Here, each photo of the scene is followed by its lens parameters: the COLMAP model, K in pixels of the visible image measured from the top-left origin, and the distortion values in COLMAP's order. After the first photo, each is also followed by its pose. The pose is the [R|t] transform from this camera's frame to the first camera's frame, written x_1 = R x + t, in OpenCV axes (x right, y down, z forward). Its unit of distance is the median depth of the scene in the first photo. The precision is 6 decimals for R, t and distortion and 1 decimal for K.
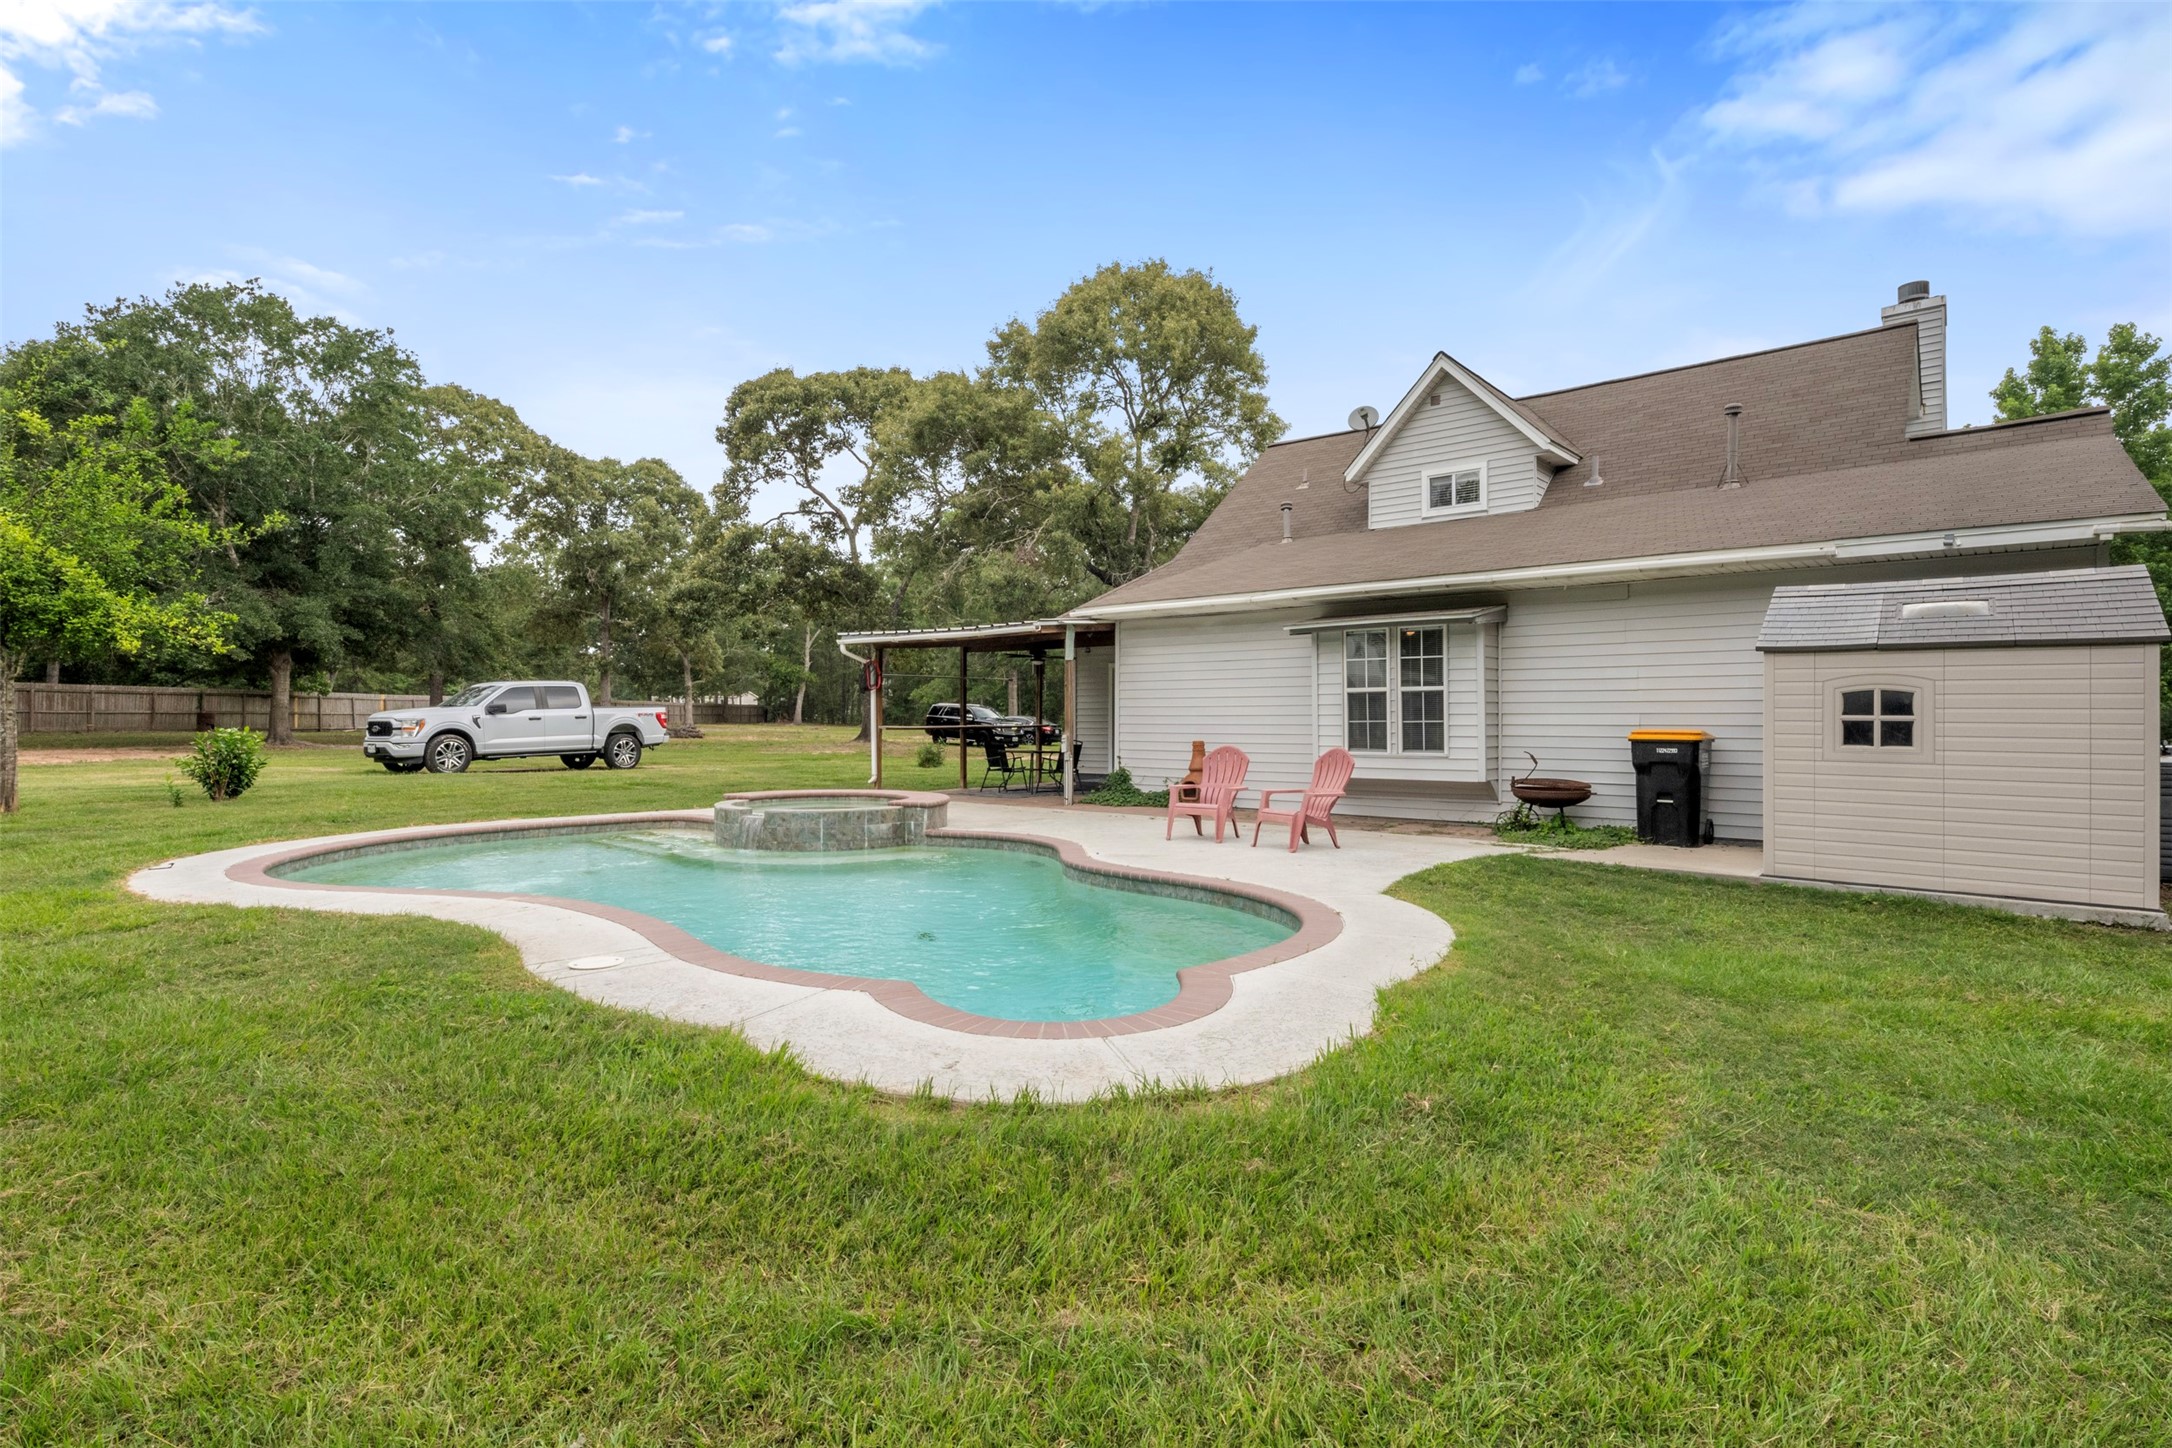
lens RADIAL K [[1067.0, 0, 1091.1], [0, 1067.0, 720.4], [0, 0, 1]] dist [-0.000444, -0.000029]
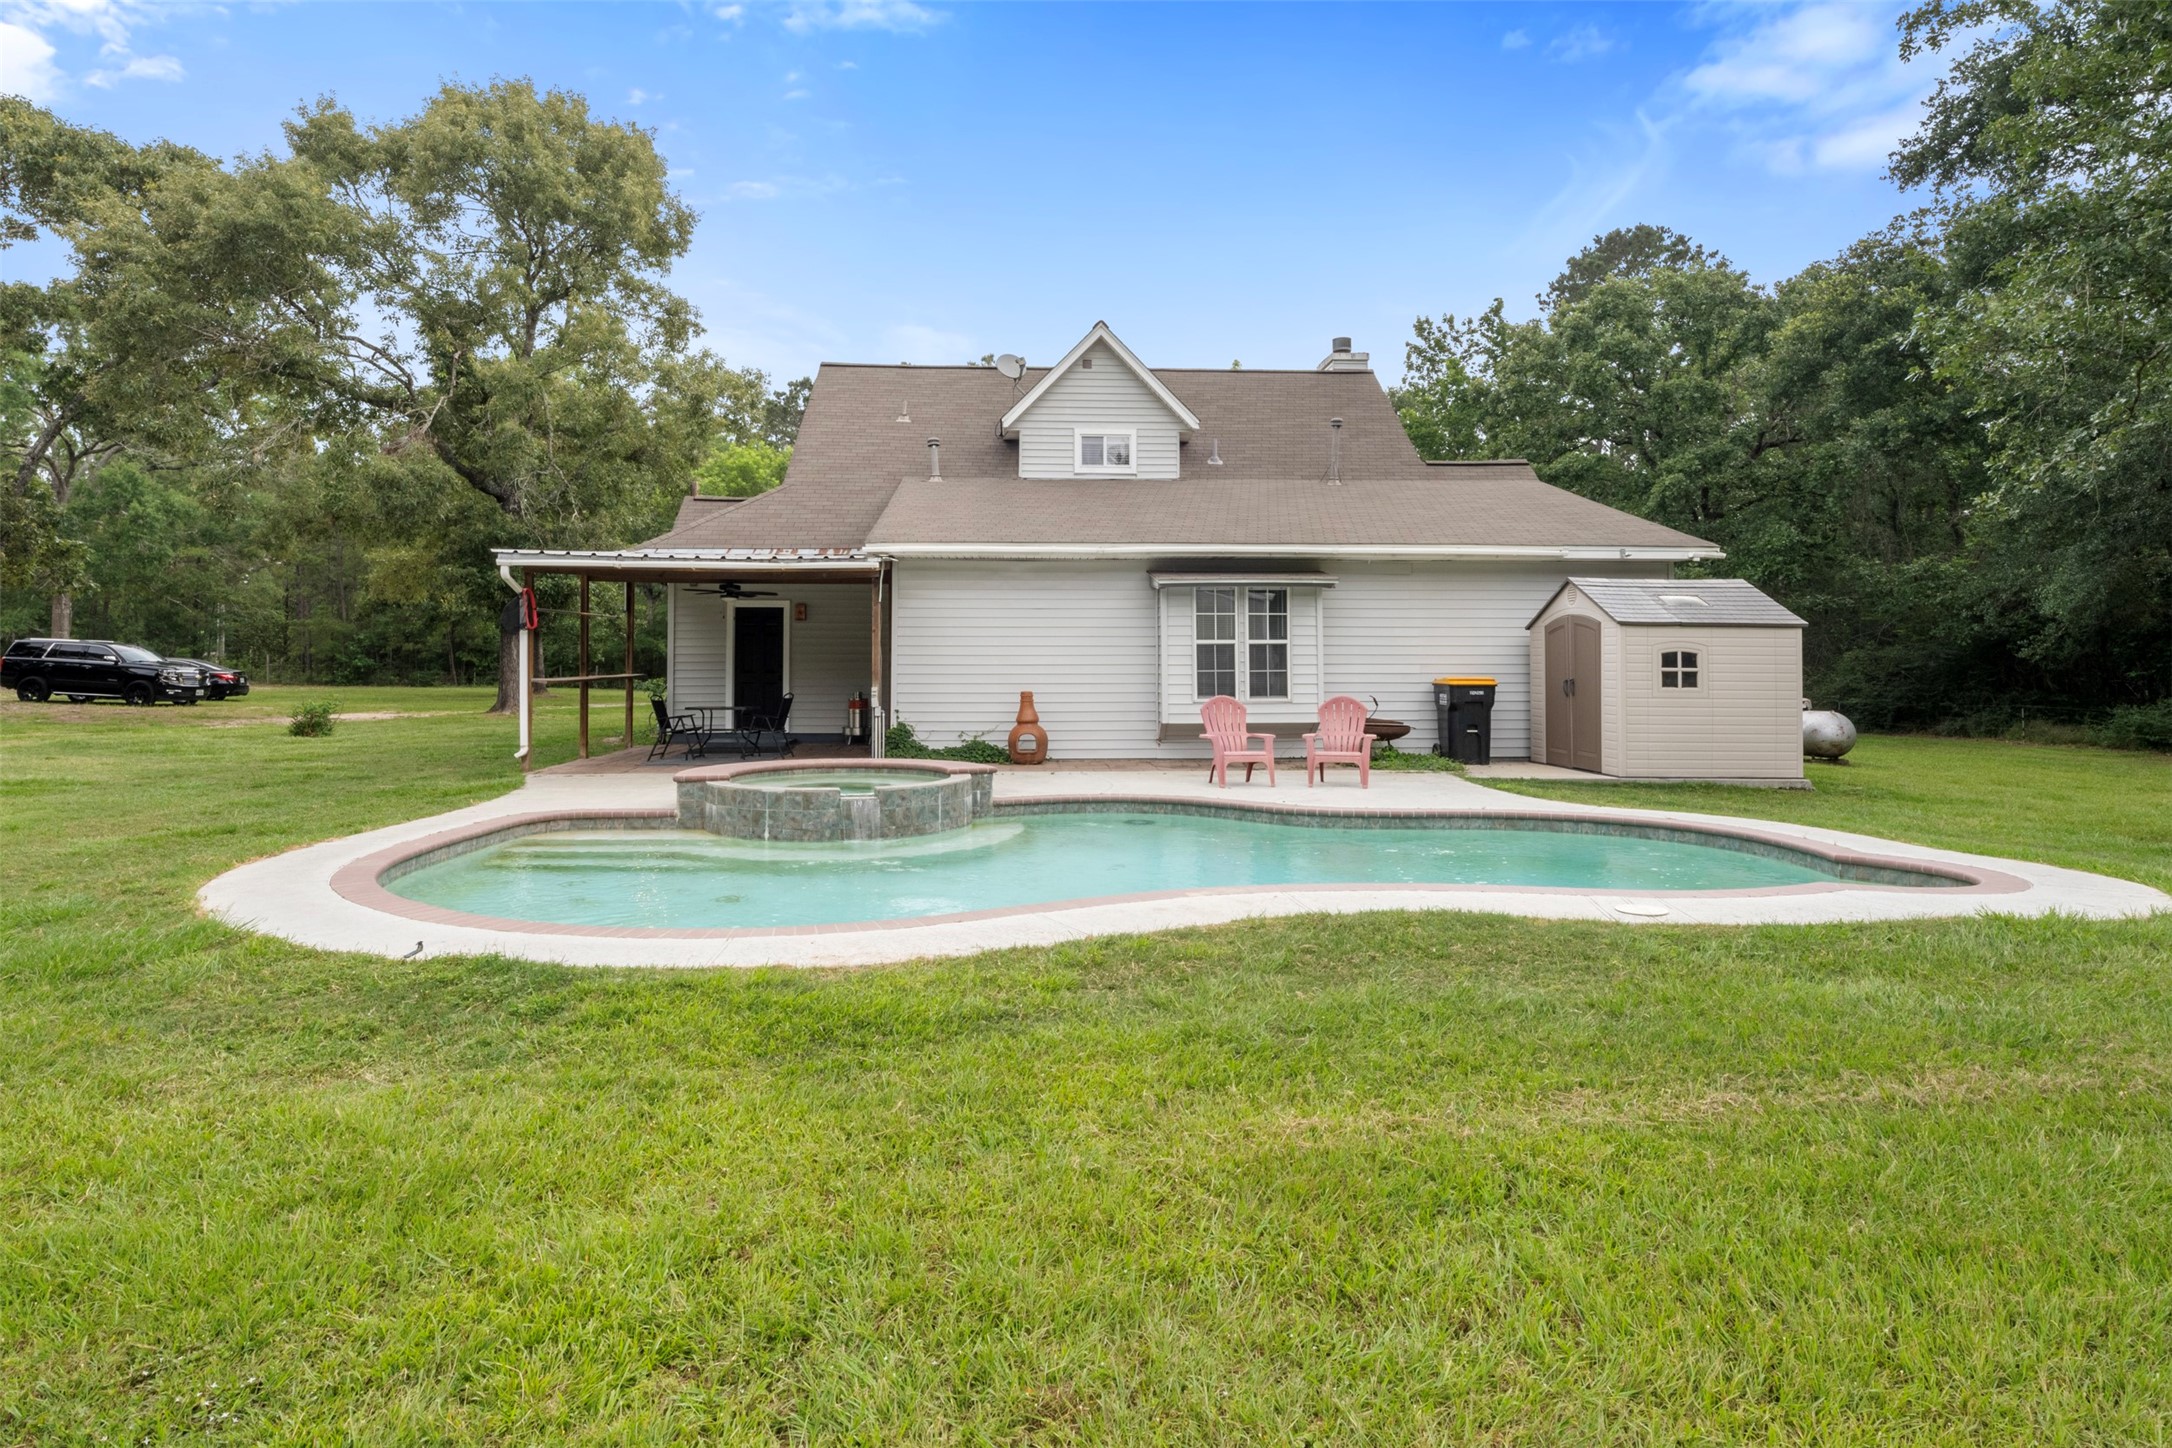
lens RADIAL K [[1207.3, 0, 1047.3], [0, 1207.3, 673.0], [0, 0, 1]] dist [0.001135, -0.000874]
pose [[0.732253, -0.008067, 0.680985, -0.712019], [0.000967, 0.999941, 0.010806, -0.010607], [-0.681032, -0.007254, 0.732218, 0.214069]]
